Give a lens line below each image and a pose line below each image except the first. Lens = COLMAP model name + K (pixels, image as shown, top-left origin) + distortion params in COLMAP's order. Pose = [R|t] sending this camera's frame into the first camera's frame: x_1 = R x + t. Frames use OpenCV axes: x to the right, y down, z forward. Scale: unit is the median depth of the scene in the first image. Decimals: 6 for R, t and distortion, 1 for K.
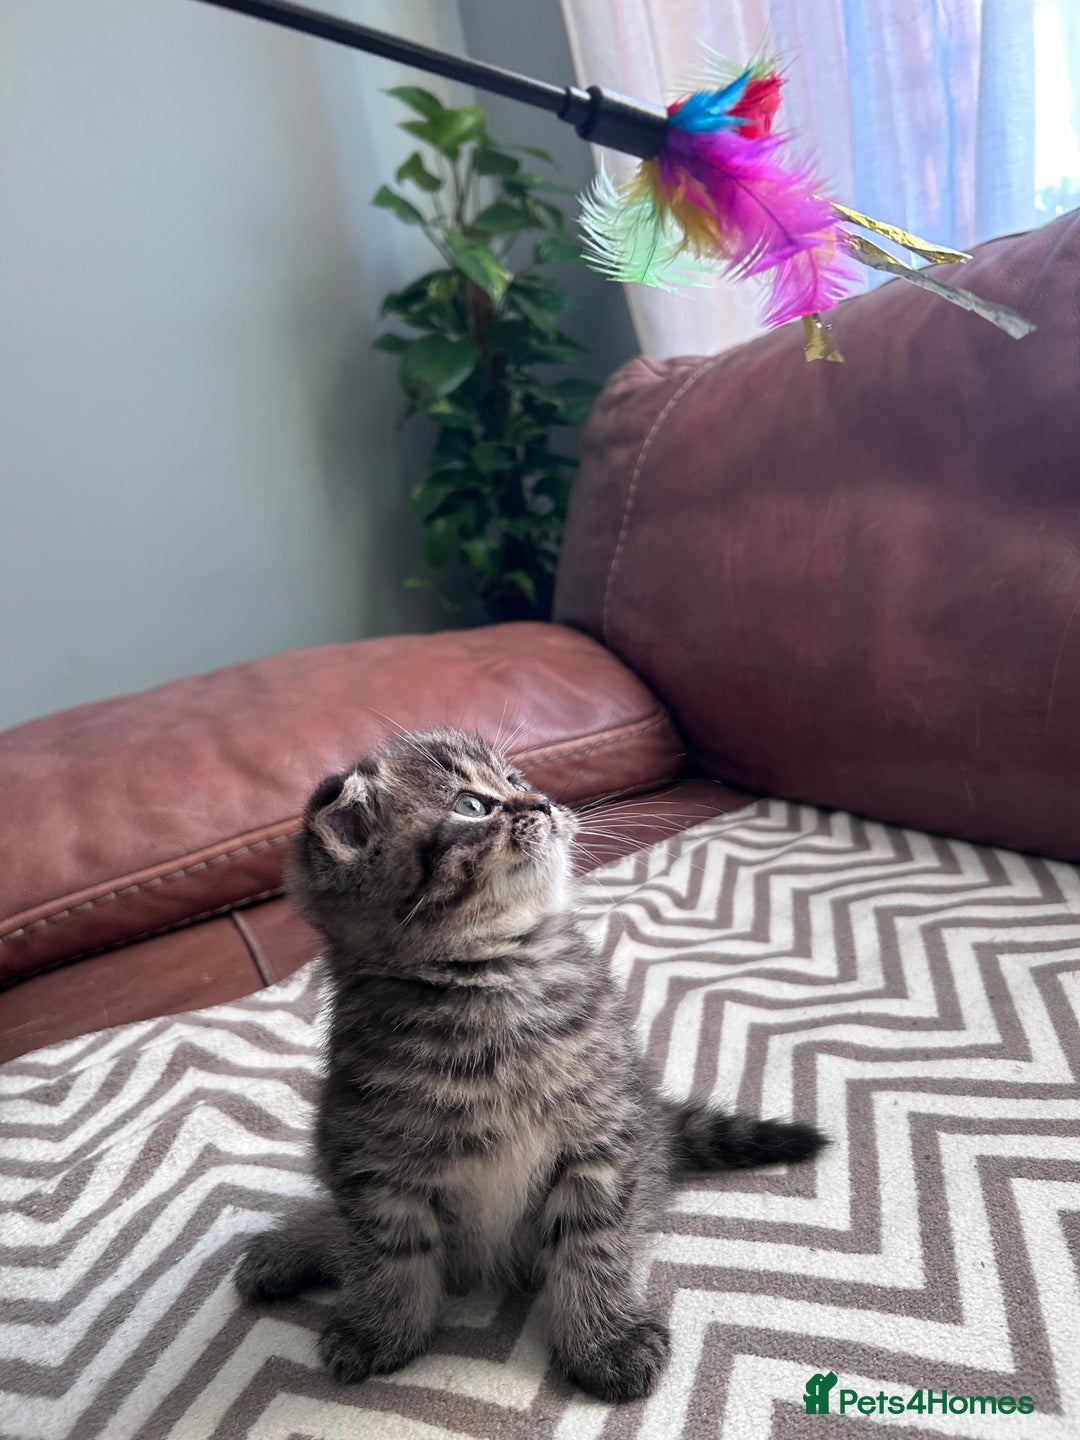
lens RADIAL K [[1124.3, 0, 537.8], [0, 1124.3, 716.5], [0, 0, 1]] dist [0.009483, -0.024530]
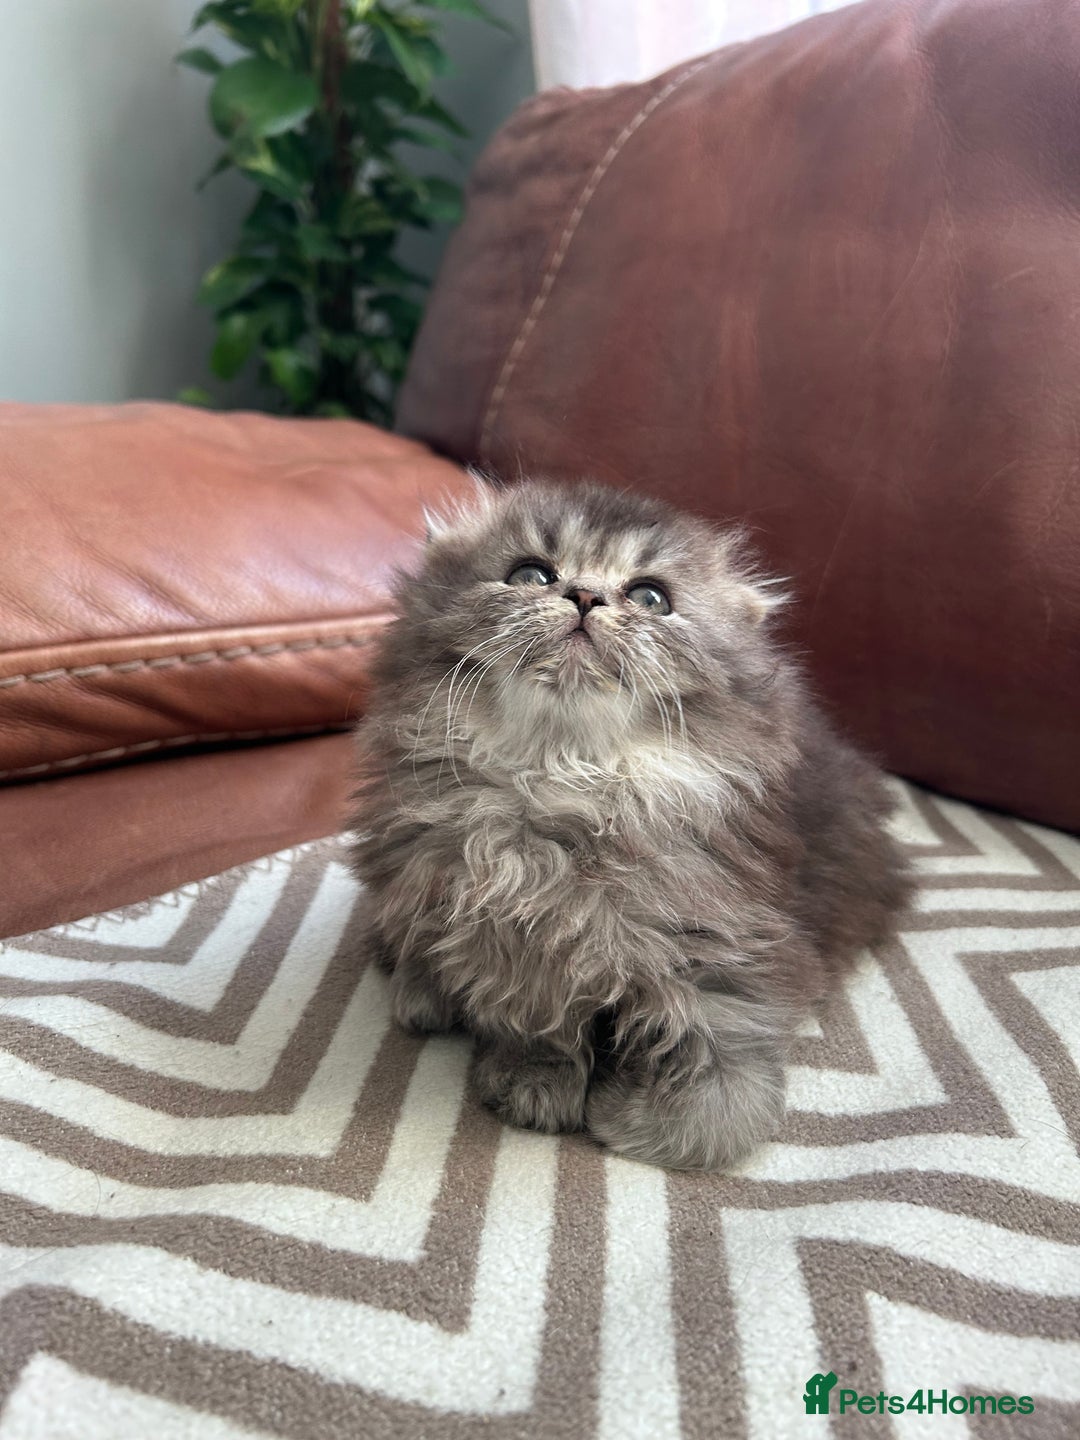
lens RADIAL K [[1124.3, 0, 530.3], [0, 1124.3, 706.1], [0, 0, 1]] dist [0.009483, -0.024530]
pose [[0.972008, 0.133167, 0.193563, -0.019295], [-0.143380, 0.988872, 0.039684, 0.051852], [-0.186124, -0.066326, 0.980285, 0.461022]]
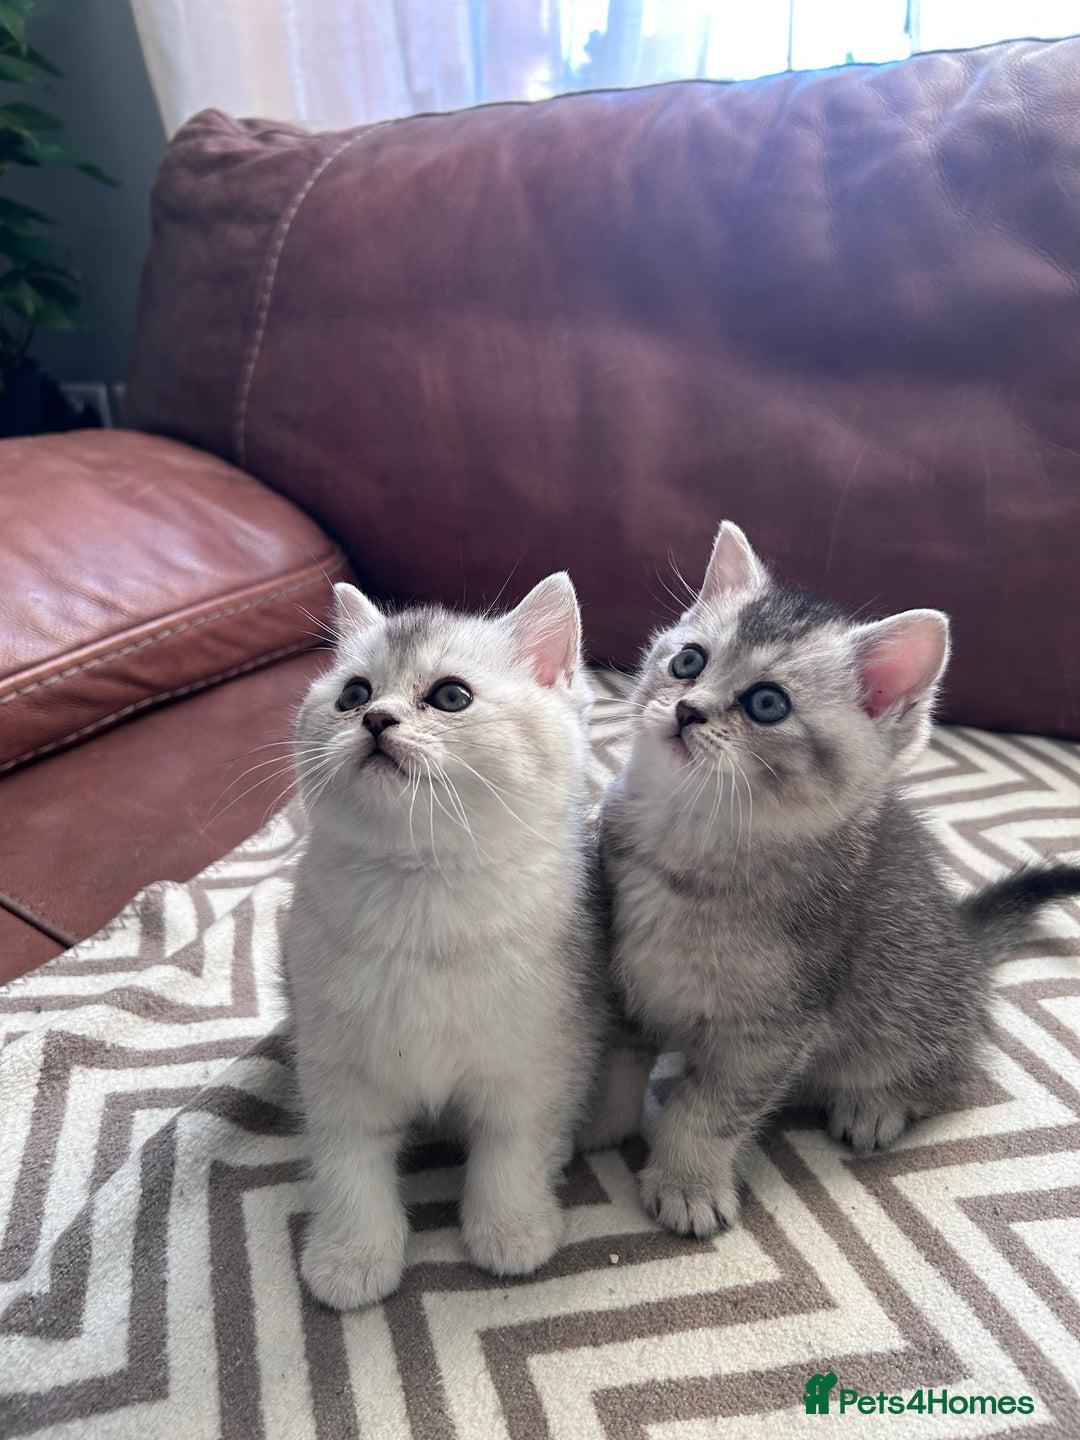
lens RADIAL K [[1124.3, 0, 545.6], [0, 1124.3, 717.2], [0, 0, 1]] dist [0.009483, -0.024530]
pose [[0.832804, -0.065676, 0.549657, -0.292670], [-0.030006, 0.986122, 0.163291, -0.027699], [-0.552753, -0.152483, 0.819276, 0.173172]]
